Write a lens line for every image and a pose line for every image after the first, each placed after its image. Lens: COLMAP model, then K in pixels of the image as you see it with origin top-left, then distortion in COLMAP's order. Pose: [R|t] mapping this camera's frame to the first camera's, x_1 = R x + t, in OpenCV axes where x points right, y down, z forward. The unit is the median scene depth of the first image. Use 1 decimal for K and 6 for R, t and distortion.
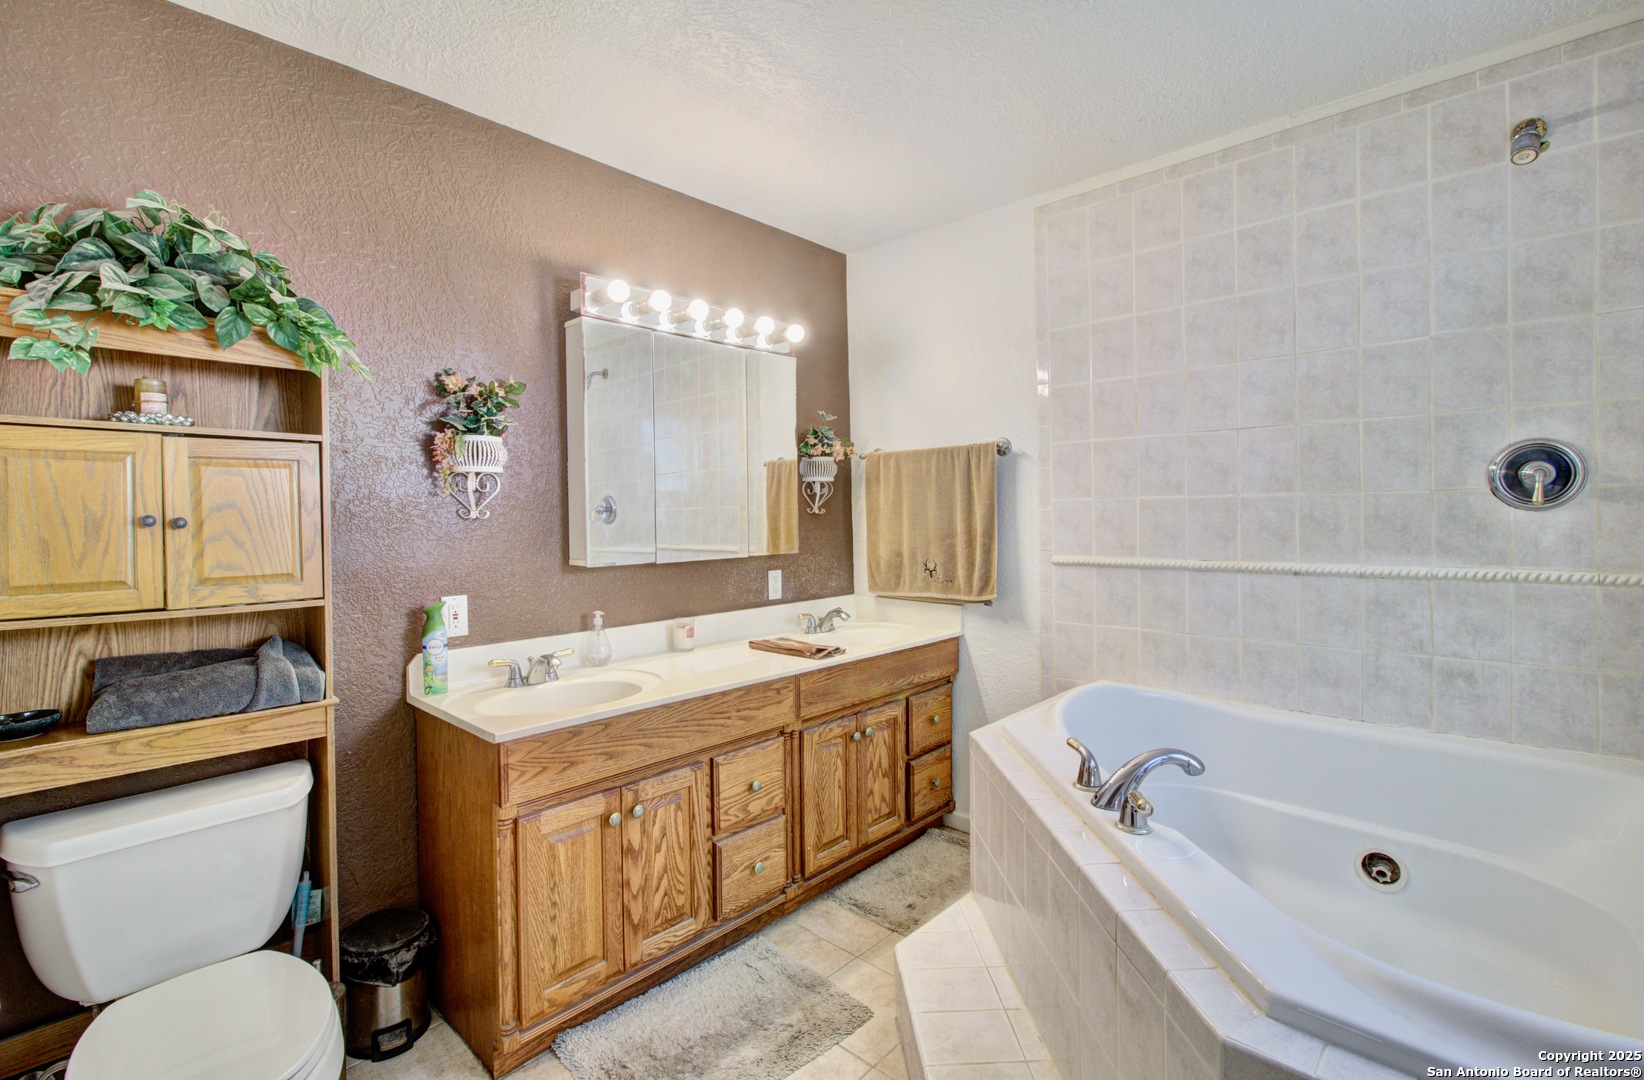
lens RADIAL K [[753.0, 0, 822.0], [0, 753.0, 521.1], [0, 0, 1]] dist [-0.021289, 0.013949]
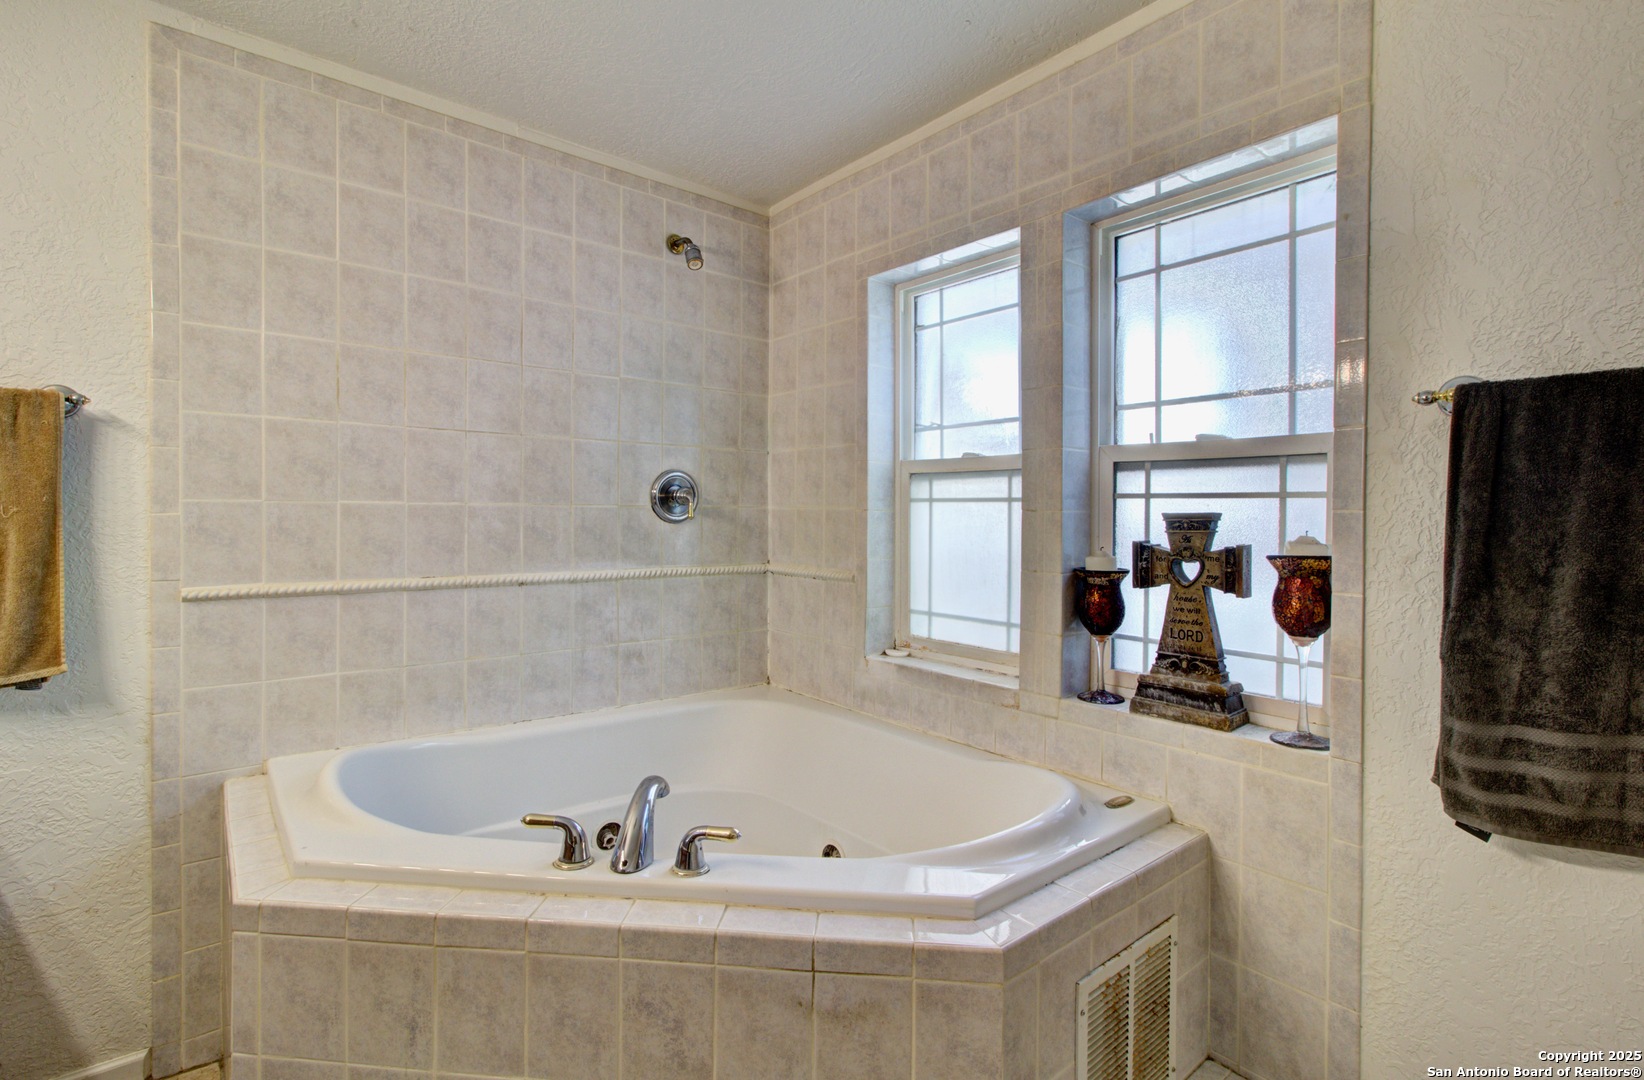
lens RADIAL K [[753.0, 0, 822.0], [0, 753.0, 521.1], [0, 0, 1]] dist [-0.021289, 0.013949]
pose [[0.132054, 0.006625, 0.991220, -0.302818], [-0.002017, 0.999977, -0.006415, -0.008365], [-0.991240, -0.001152, 0.132065, 0.462076]]
